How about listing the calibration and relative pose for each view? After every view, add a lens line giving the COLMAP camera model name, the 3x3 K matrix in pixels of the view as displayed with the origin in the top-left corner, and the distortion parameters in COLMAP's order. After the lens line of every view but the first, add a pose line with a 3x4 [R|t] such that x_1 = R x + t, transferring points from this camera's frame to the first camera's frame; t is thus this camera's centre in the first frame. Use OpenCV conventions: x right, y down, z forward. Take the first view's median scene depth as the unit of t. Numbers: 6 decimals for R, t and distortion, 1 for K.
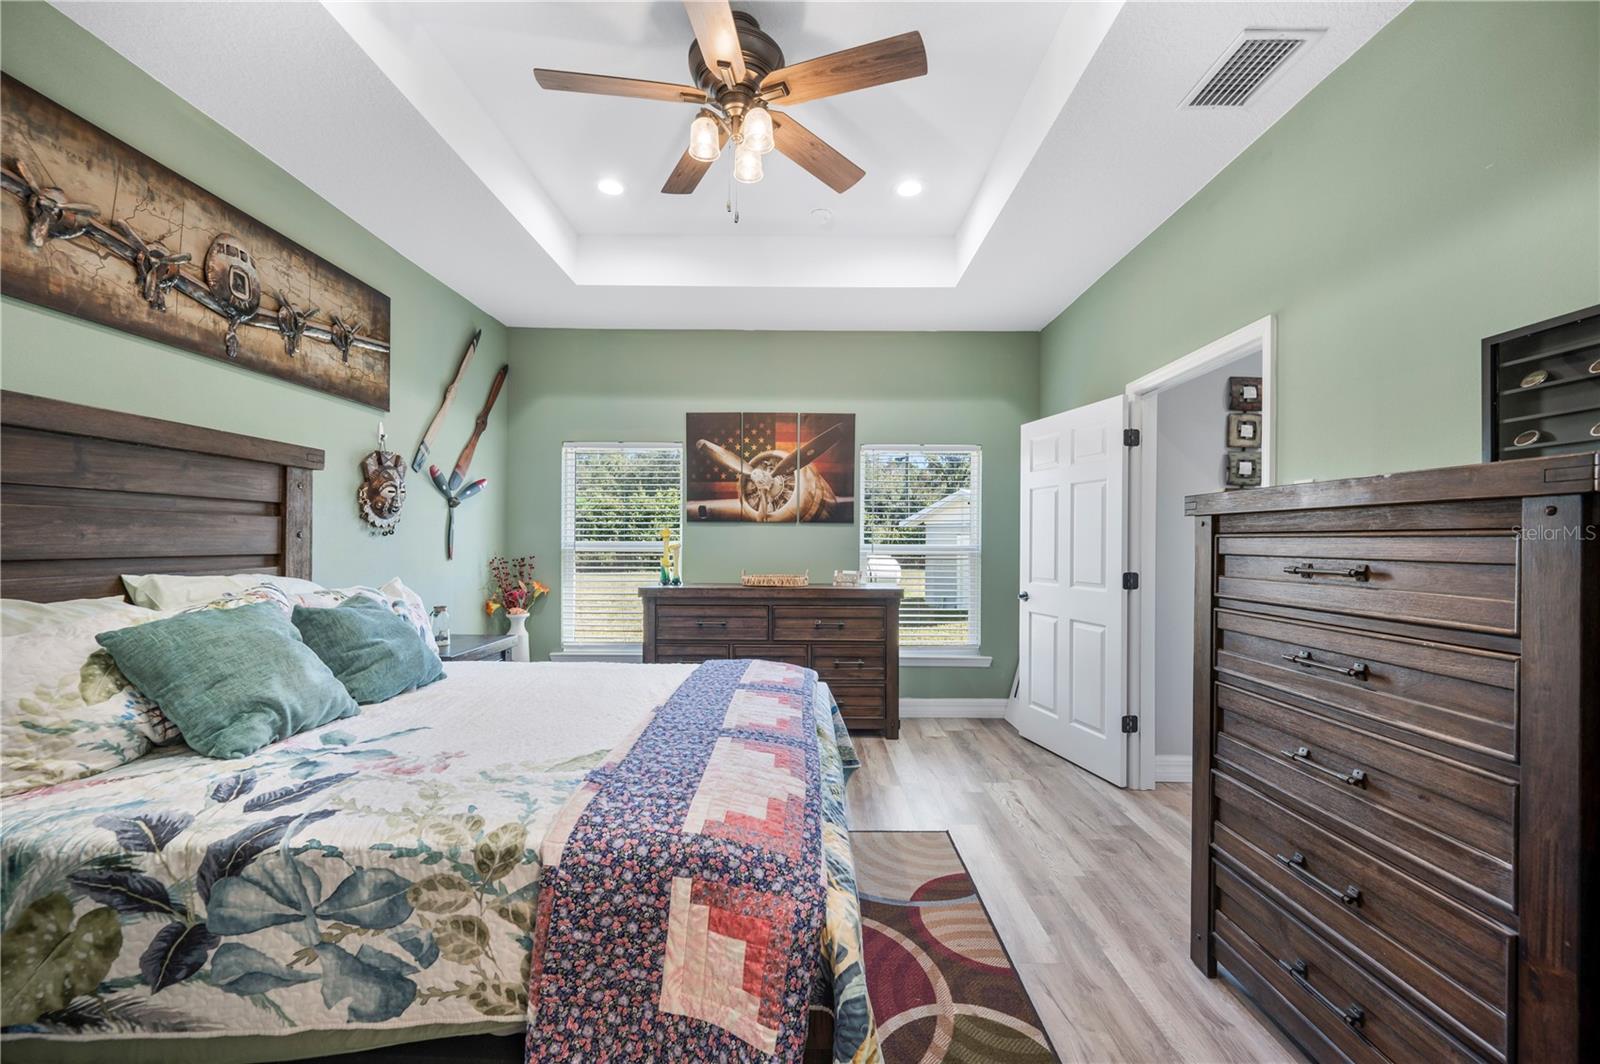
lens RADIAL K [[635.0, 0, 799.5], [0, 635.0, 537.0], [0, 0, 1]] dist [0.001395, 0.000534]
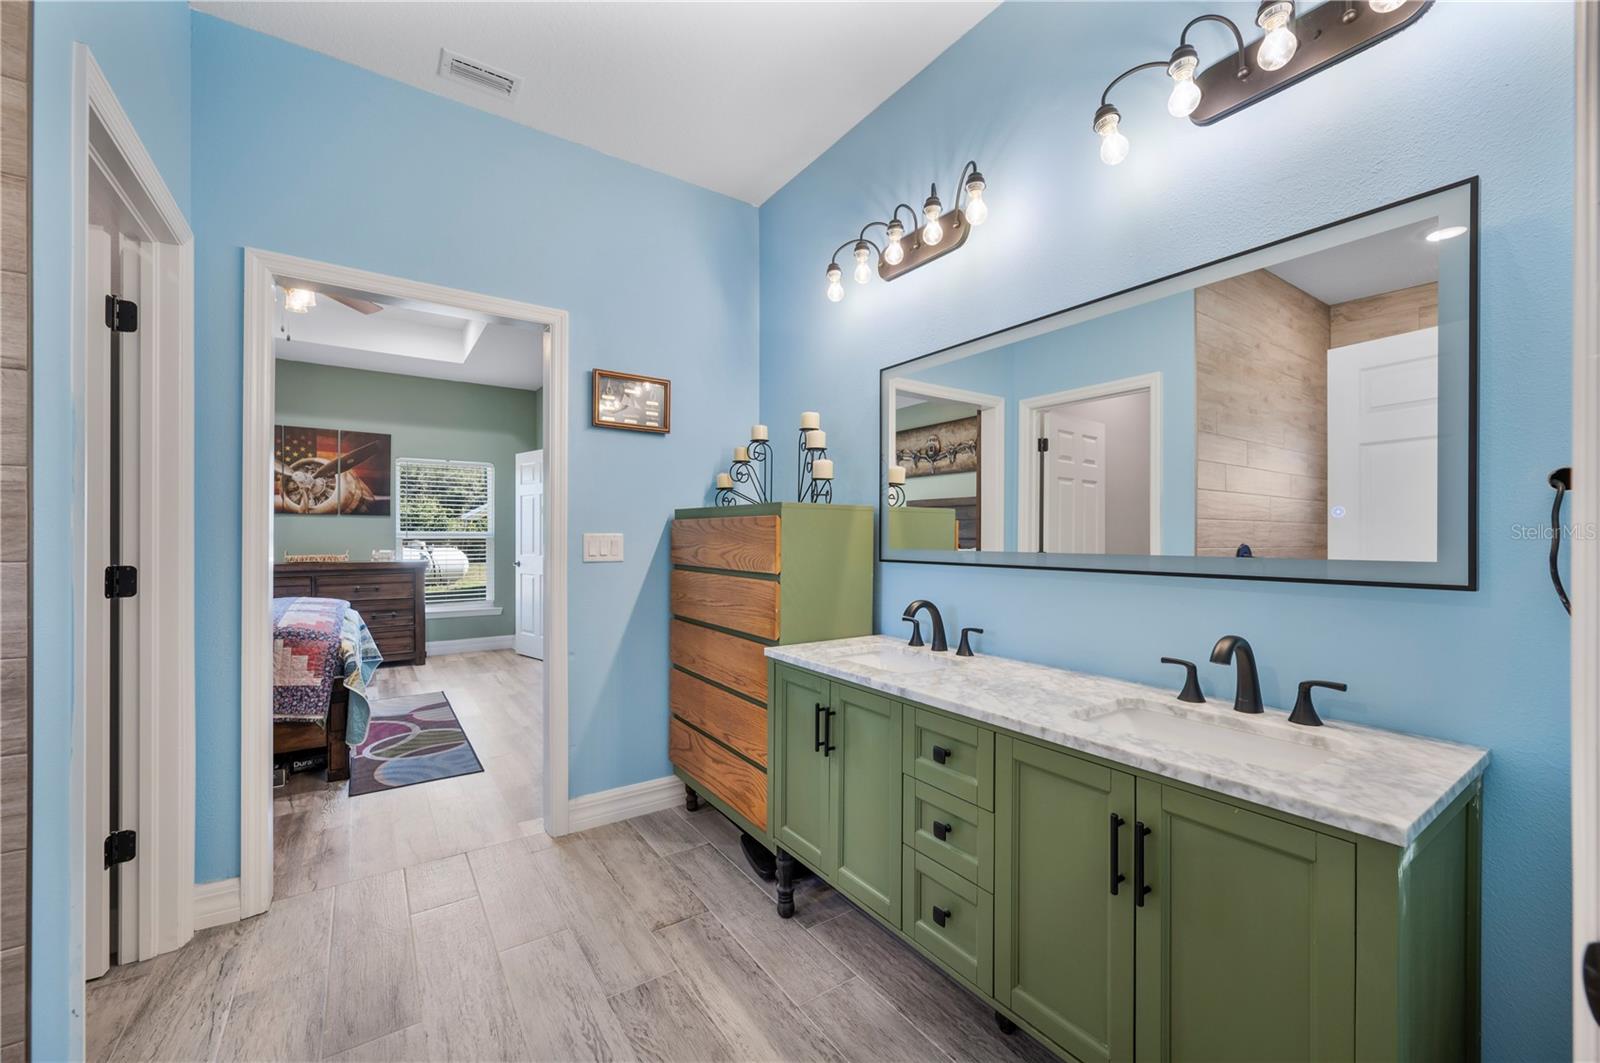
lens RADIAL K [[635.0, 0, 810.2], [0, 635.0, 541.0], [0, 0, 1]] dist [0.001395, 0.000534]
pose [[0.811441, -0.005622, 0.584408, 0.019988], [-0.002963, 0.999901, 0.013733, 0.011390], [-0.584427, -0.012876, 0.811344, -0.638011]]
